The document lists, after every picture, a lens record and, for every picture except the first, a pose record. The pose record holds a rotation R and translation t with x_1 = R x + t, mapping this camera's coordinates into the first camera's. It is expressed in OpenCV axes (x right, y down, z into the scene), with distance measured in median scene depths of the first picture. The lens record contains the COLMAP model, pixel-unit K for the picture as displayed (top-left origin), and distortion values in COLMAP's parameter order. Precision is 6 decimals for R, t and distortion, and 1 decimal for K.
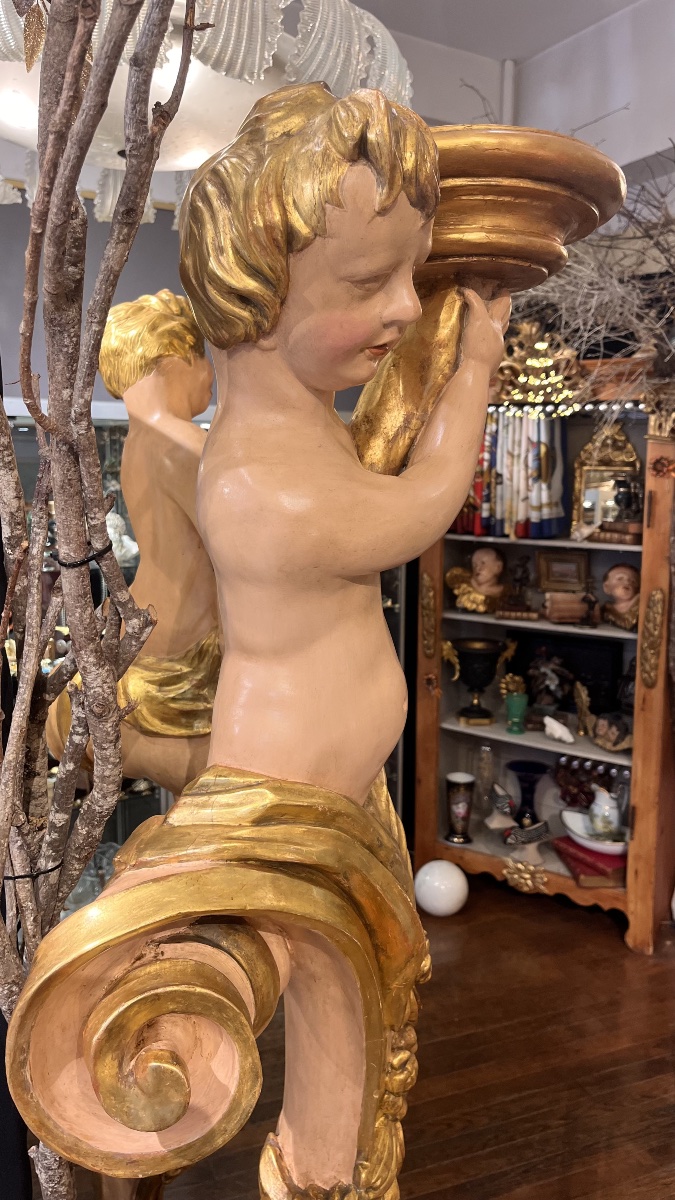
lens RADIAL K [[915.2, 0, 341.6], [0, 915.2, 609.1], [0, 0, 1]] dist [0.068792, -0.100210]
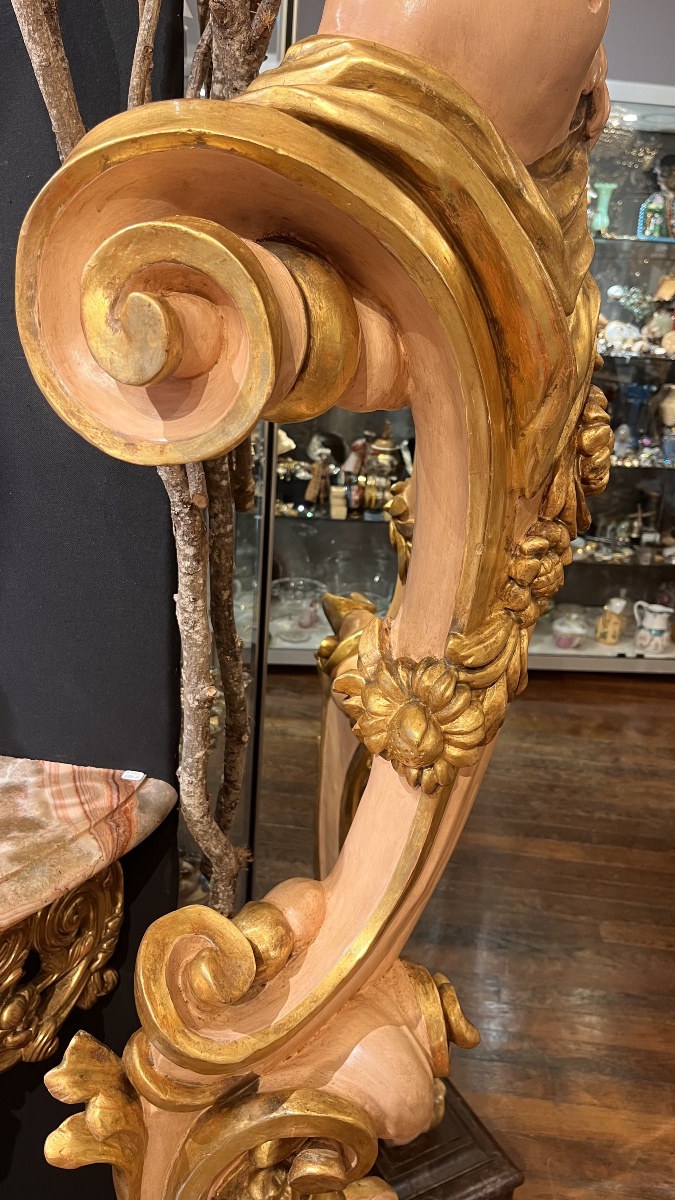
lens RADIAL K [[915.2, 0, 341.6], [0, 915.2, 609.1], [0, 0, 1]] dist [0.068792, -0.100210]
pose [[0.890407, 0.206327, -0.405714, 0.057830], [-0.124133, 0.967645, 0.219667, 0.087901], [0.437911, -0.145231, 0.887210, 0.045748]]
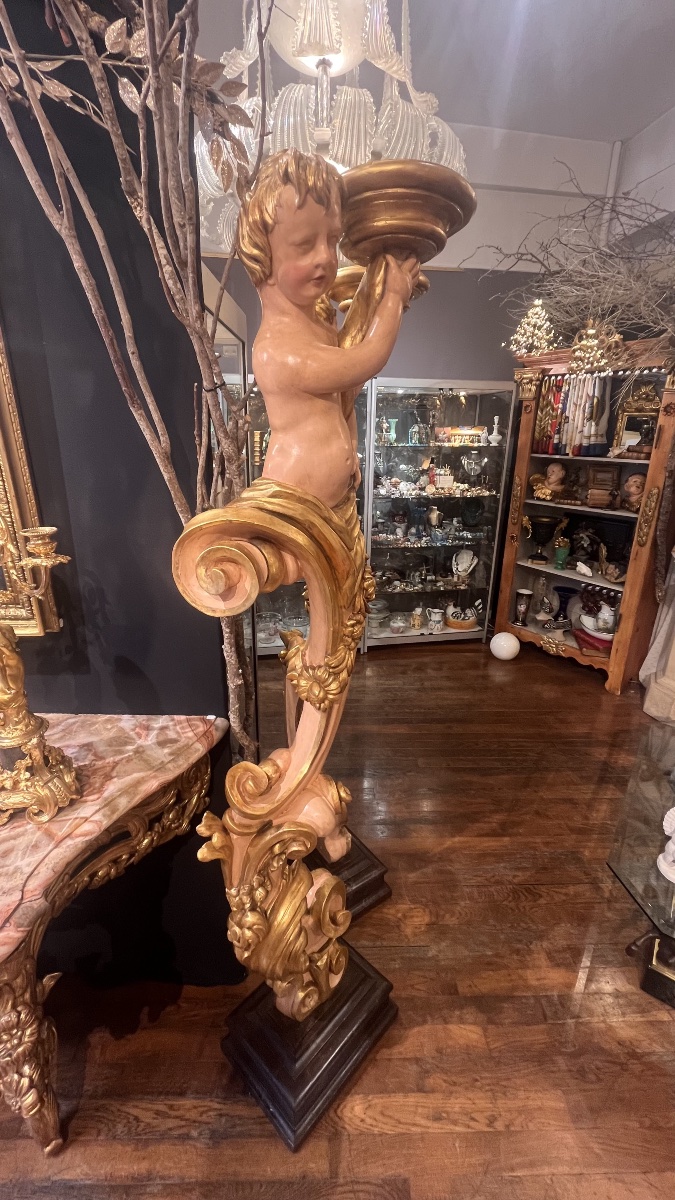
lens RADIAL K [[484.7, 0, 337.5], [0, 484.7, 600.0], [0, 0, 1]] dist [-0.000462, -0.000143]
pose [[0.941109, 0.112484, -0.318843, 0.096406], [-0.055068, 0.981439, 0.183699, 0.046172], [0.333588, -0.155323, 0.929835, -0.036563]]
